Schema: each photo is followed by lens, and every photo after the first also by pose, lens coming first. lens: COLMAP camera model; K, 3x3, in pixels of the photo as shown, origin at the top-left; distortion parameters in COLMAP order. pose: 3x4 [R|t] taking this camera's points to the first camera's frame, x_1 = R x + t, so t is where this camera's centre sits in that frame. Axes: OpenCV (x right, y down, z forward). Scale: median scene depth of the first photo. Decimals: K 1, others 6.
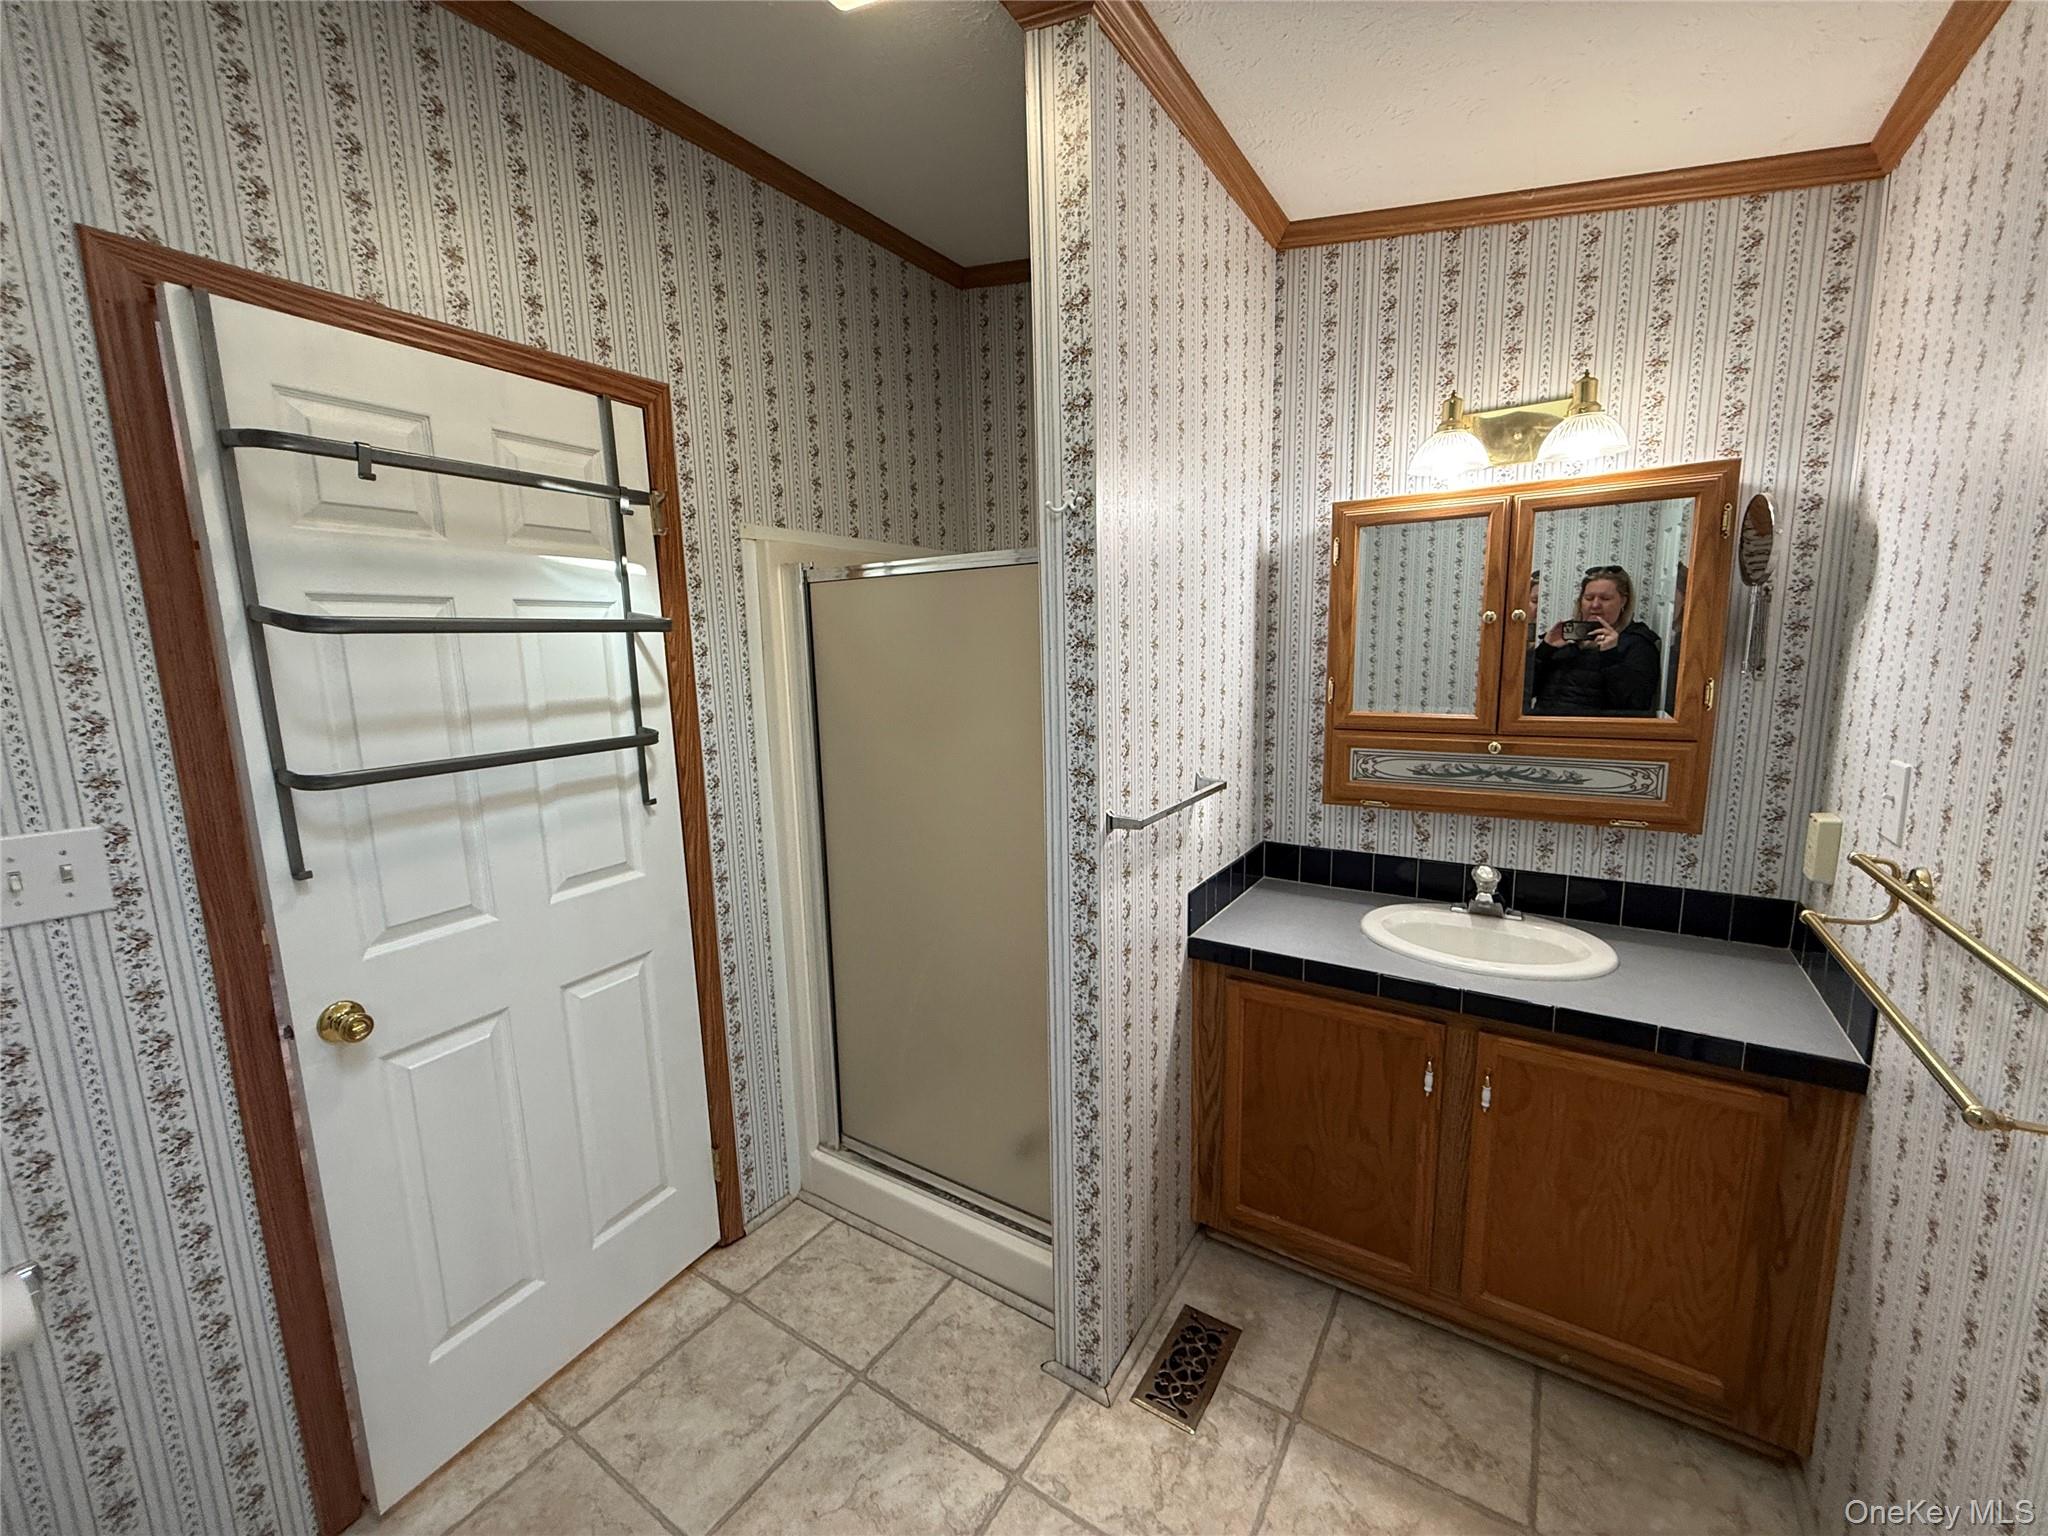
lens RADIAL K [[816.3, 0, 1017.9], [0, 816.3, 770.9], [0, 0, 1]] dist [-0.001372, 0.000251]
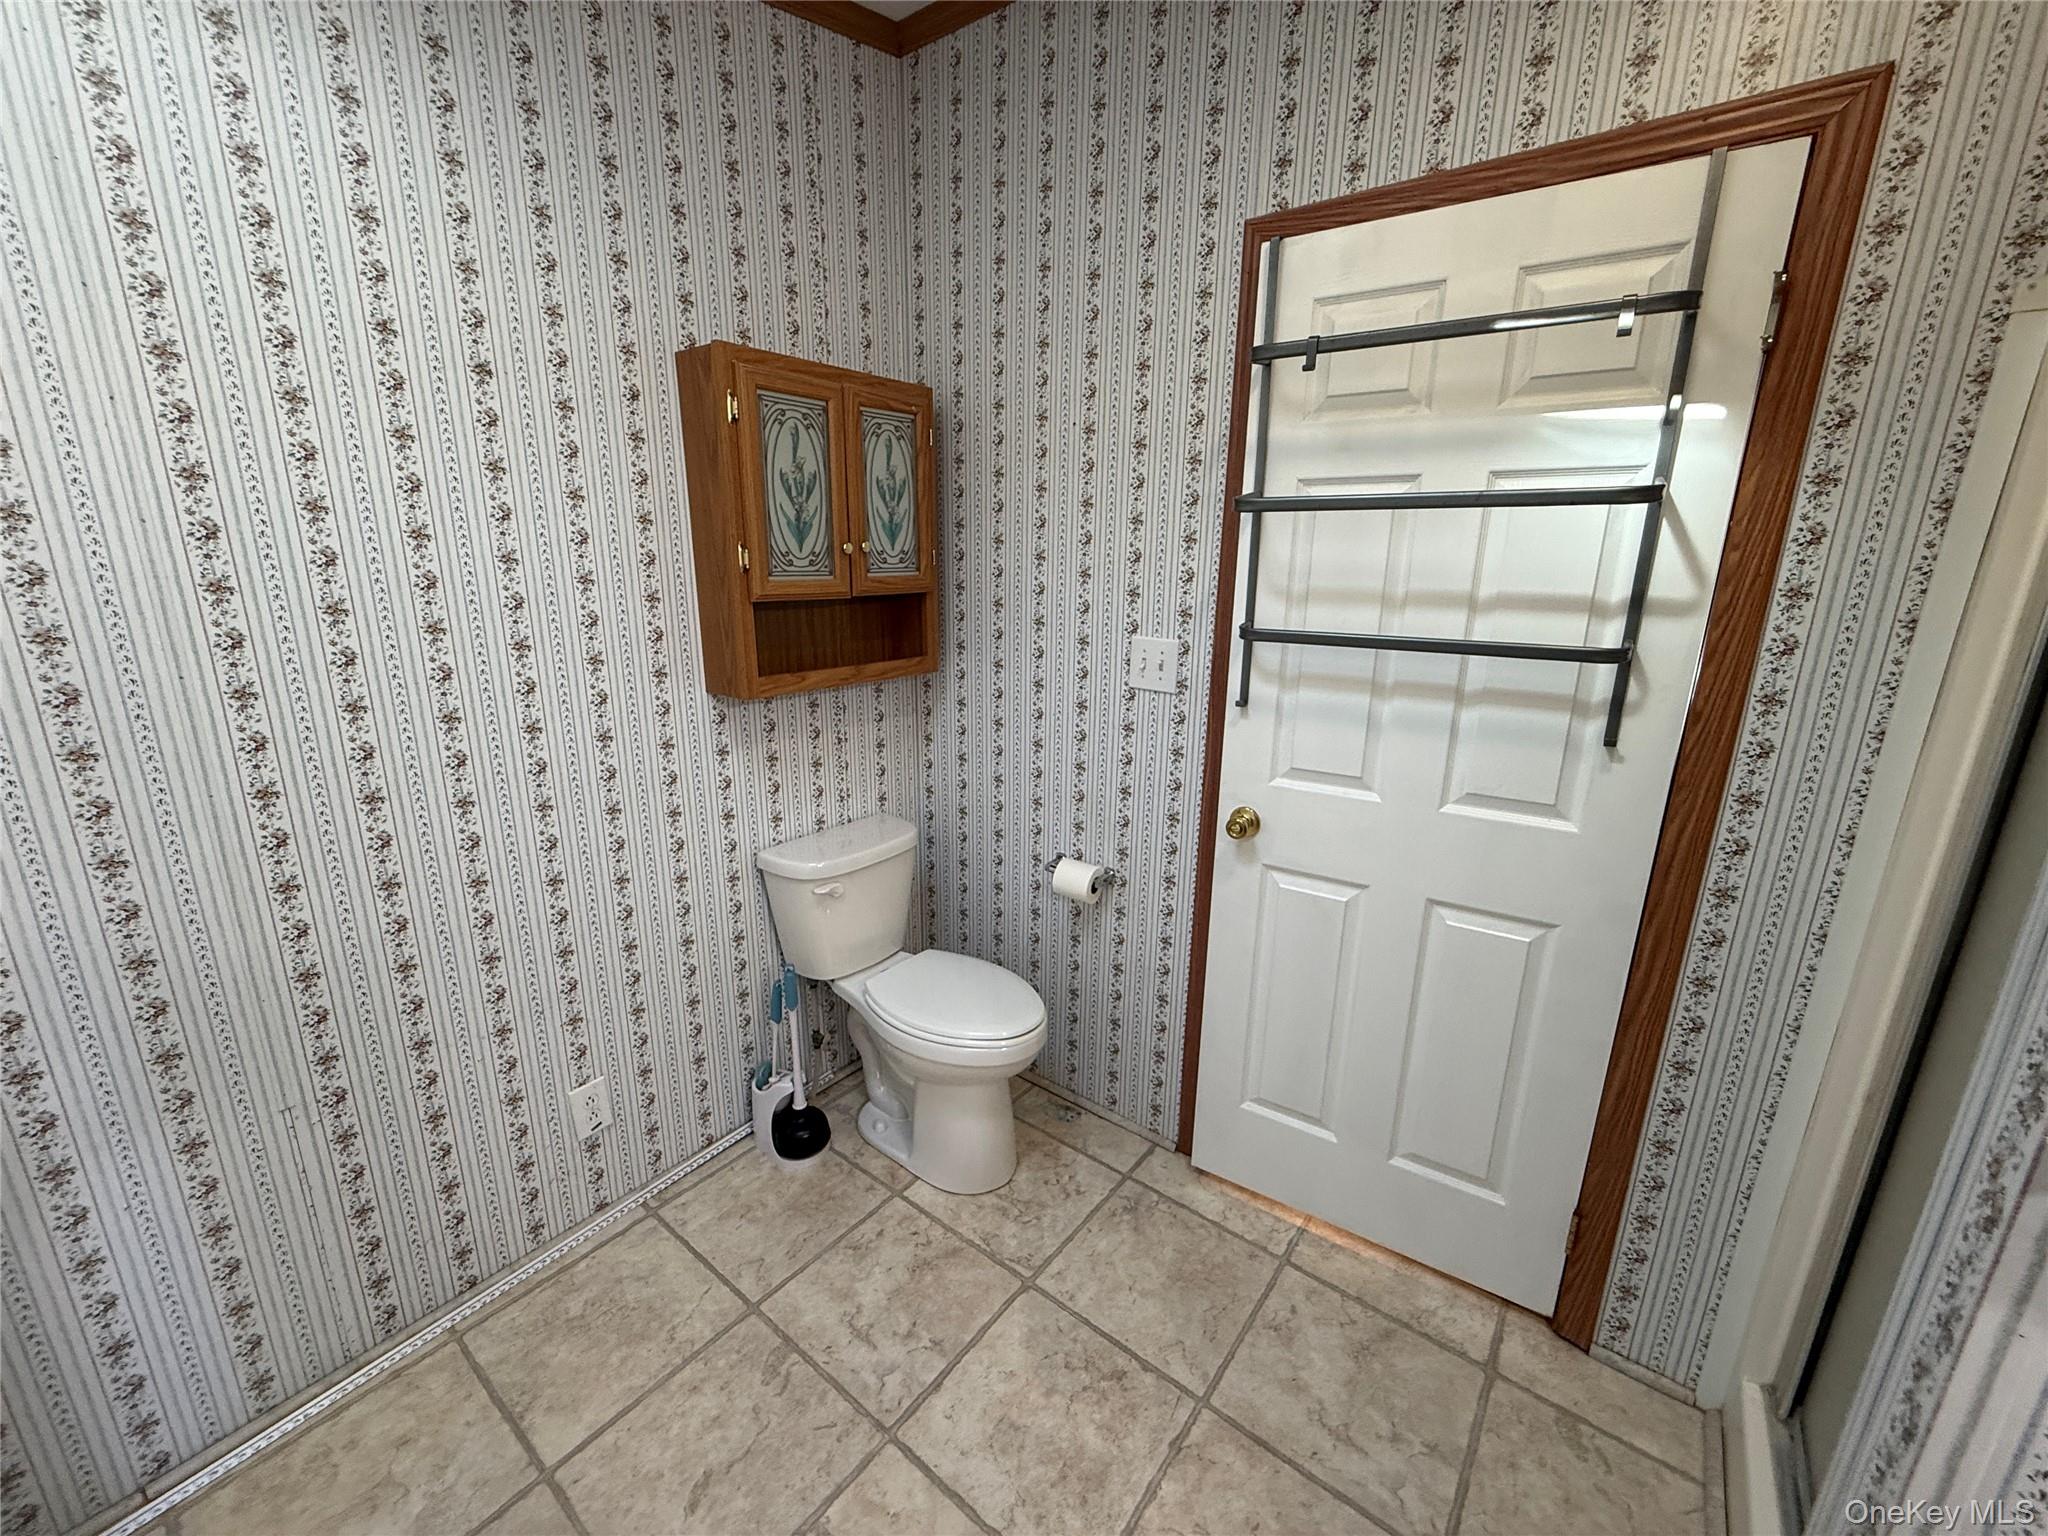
lens RADIAL K [[816.3, 0, 1017.9], [0, 816.3, 770.9], [0, 0, 1]] dist [-0.001372, 0.000251]
pose [[-0.080681, 0.277231, -0.957410, 0.349420], [-0.164833, 0.943605, 0.287124, -0.069200], [0.983016, 0.180978, -0.030434, 0.552245]]
